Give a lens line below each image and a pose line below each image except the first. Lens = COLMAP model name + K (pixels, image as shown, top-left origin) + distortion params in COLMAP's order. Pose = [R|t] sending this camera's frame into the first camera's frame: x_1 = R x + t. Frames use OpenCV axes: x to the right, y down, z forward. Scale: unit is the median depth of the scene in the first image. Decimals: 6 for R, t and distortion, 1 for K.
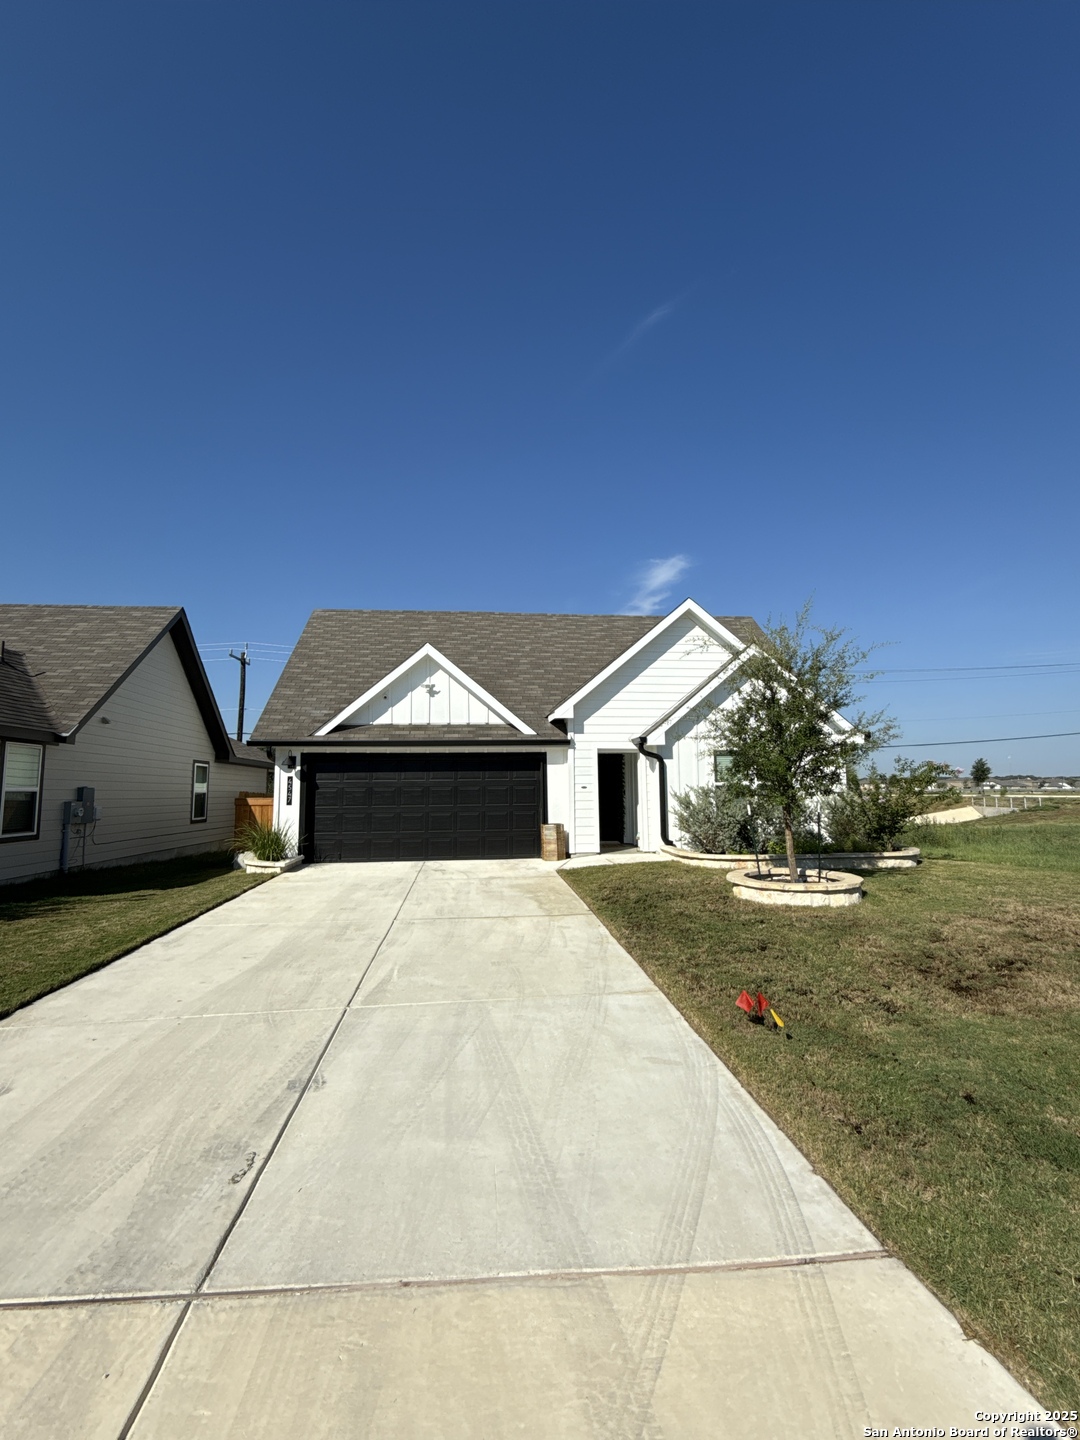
lens RADIAL K [[656.5, 0, 535.5], [0, 656.5, 723.2], [0, 0, 1]] dist [-0.000435, -0.000294]
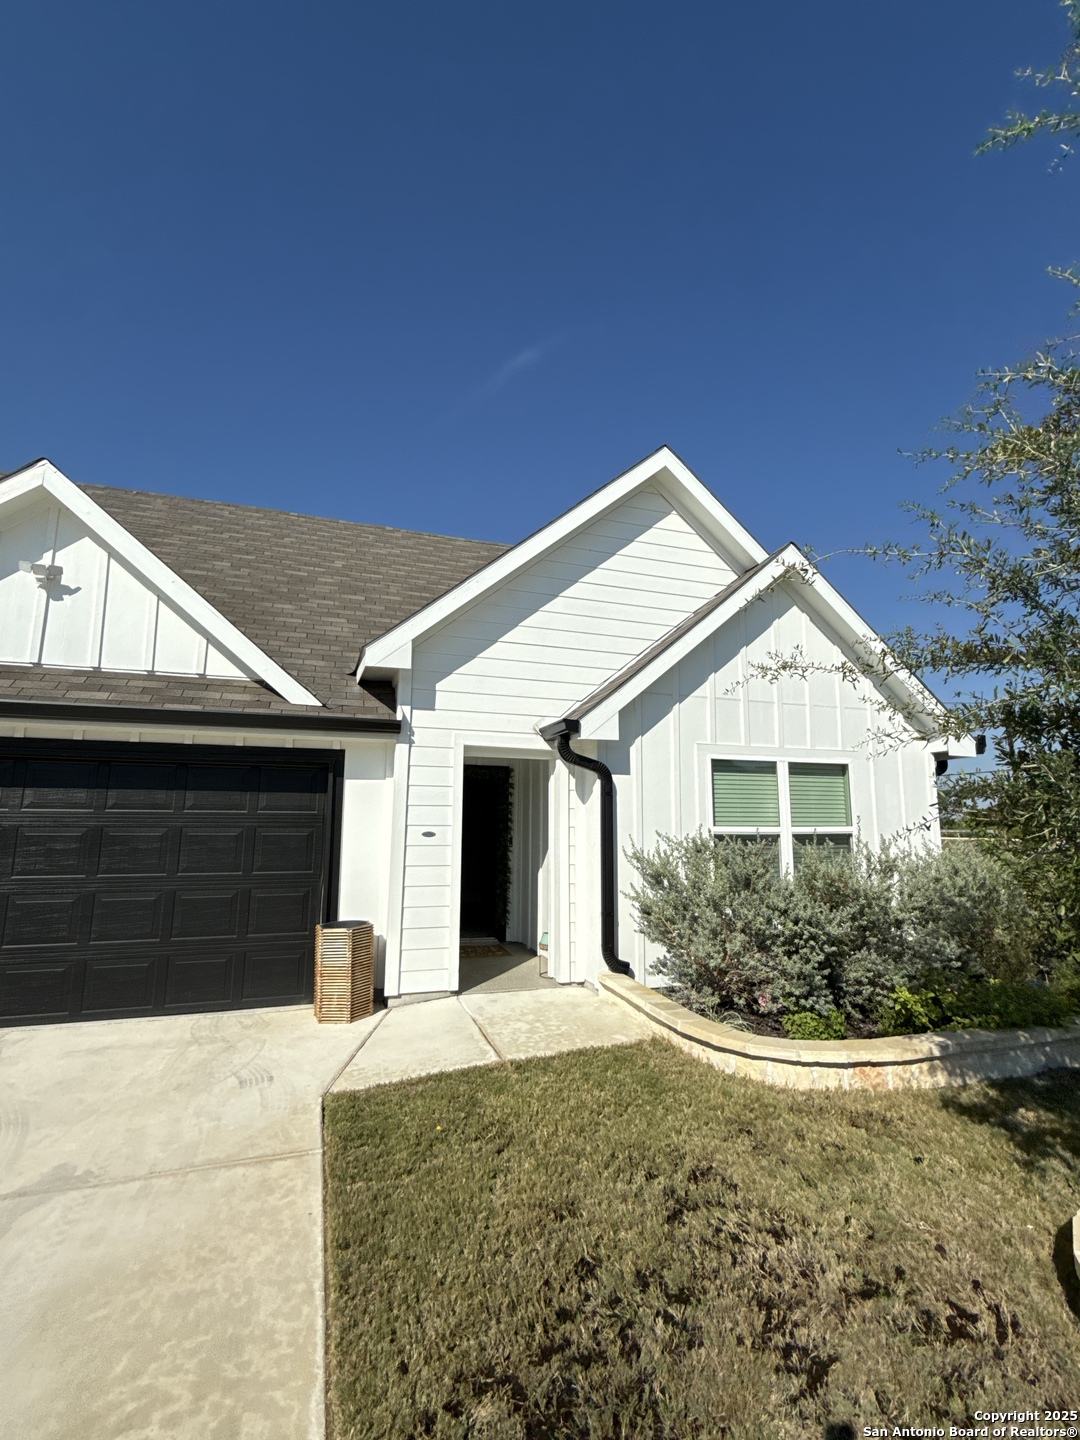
lens RADIAL K [[656.5, 0, 535.5], [0, 656.5, 723.2], [0, 0, 1]] dist [-0.000435, -0.000294]
pose [[0.977261, 0.049776, 0.206116, 0.049869], [-0.039824, 0.997845, -0.052156, 0.044638], [-0.208268, 0.042762, 0.977137, 0.558759]]
